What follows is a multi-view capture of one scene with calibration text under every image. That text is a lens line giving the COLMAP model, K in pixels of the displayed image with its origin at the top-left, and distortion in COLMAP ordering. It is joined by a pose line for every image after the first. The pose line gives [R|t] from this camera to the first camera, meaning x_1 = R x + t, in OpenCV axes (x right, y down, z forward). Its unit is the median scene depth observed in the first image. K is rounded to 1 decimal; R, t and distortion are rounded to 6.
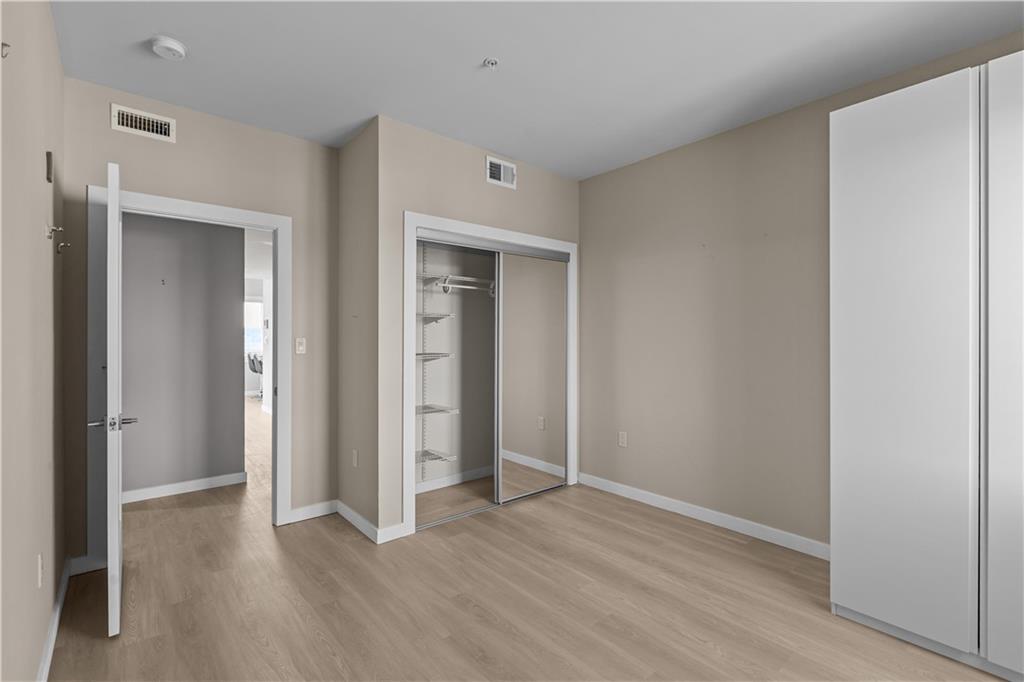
lens RADIAL K [[455.7, 0, 513.9], [0, 455.7, 335.4], [0, 0, 1]] dist [-0.001365, 0.000035]
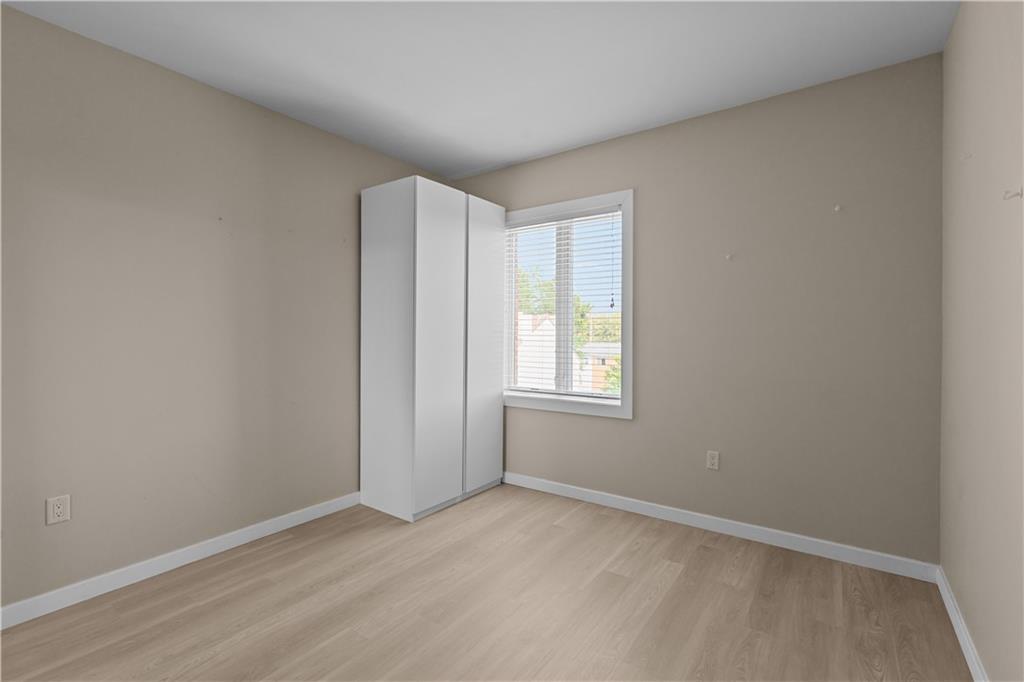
lens RADIAL K [[455.7, 0, 513.9], [0, 455.7, 335.4], [0, 0, 1]] dist [-0.001365, 0.000035]
pose [[-0.233009, -0.008294, 0.972439, -0.571377], [-0.009922, 0.999932, 0.006151, 0.003406], [-0.972424, -0.008216, -0.233076, 0.756306]]
